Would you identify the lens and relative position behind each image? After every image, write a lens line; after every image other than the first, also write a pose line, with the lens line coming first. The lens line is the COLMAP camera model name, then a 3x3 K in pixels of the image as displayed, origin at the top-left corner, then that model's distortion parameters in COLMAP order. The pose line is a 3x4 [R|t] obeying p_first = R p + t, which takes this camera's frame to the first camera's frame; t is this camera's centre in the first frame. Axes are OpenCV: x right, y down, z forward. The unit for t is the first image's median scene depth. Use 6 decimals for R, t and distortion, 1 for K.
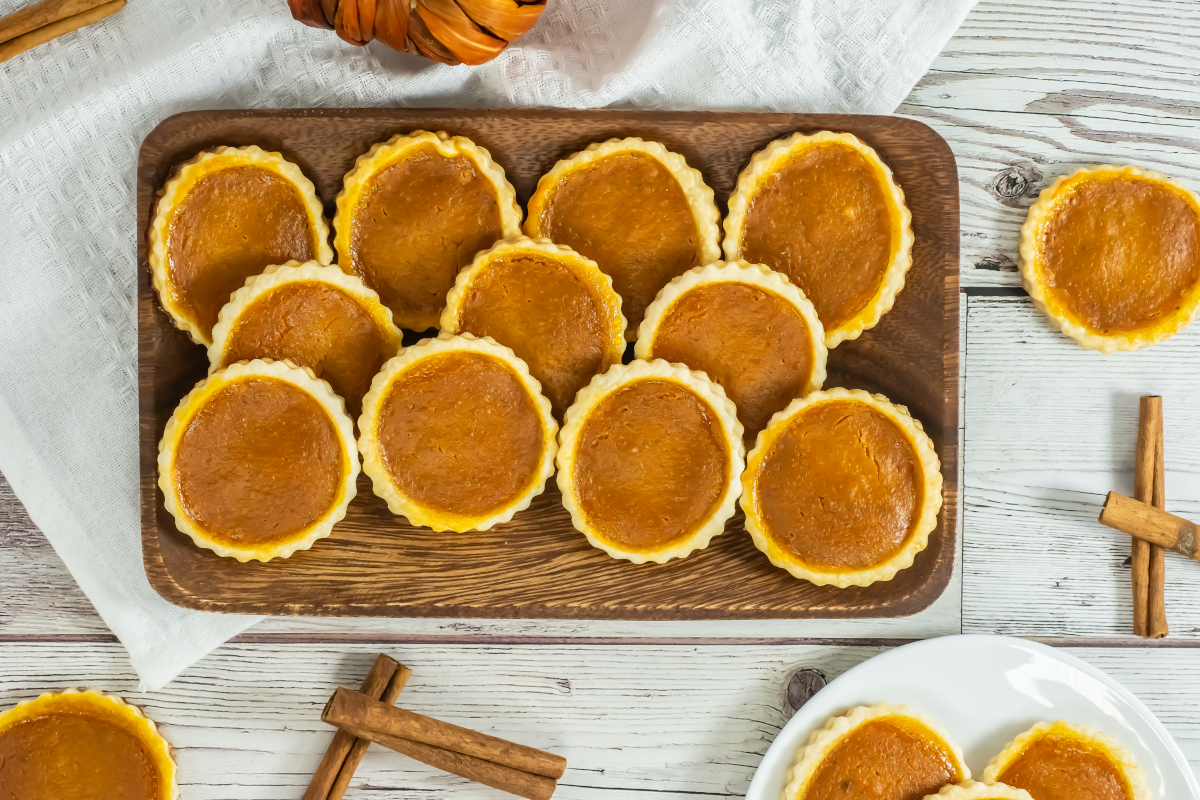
lens RADIAL K [[3757.7, 0, 610.5], [0, 3757.7, 403.6], [0, 0, 1]] dist [0.045529, 0.000000]
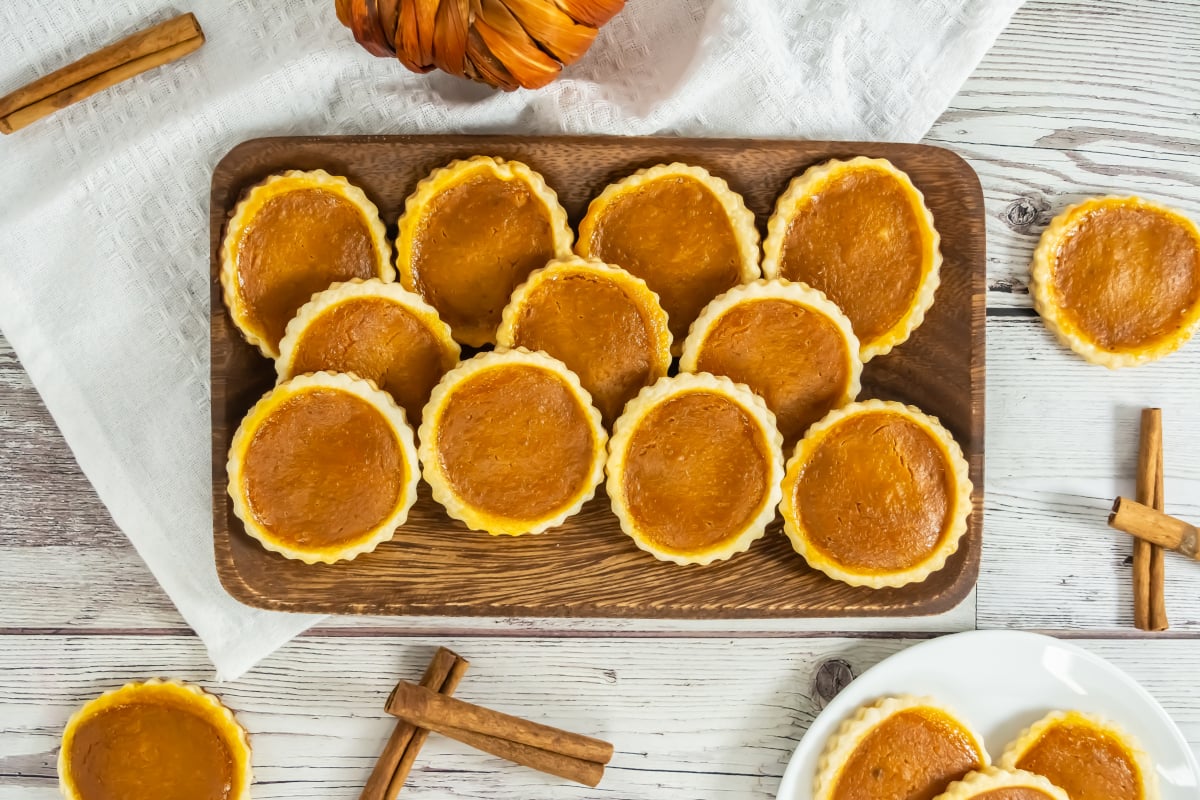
lens RADIAL K [[1705.5, 0, 576.7], [0, 1705.5, 429.9], [0, 0, 1]] dist [-0.038525, 0.000000]
pose [[0.999959, 0.000885, 0.009056, -0.026942], [-0.000901, 0.999998, 0.001696, 0.003560], [-0.009054, -0.001704, 0.999958, 0.518056]]
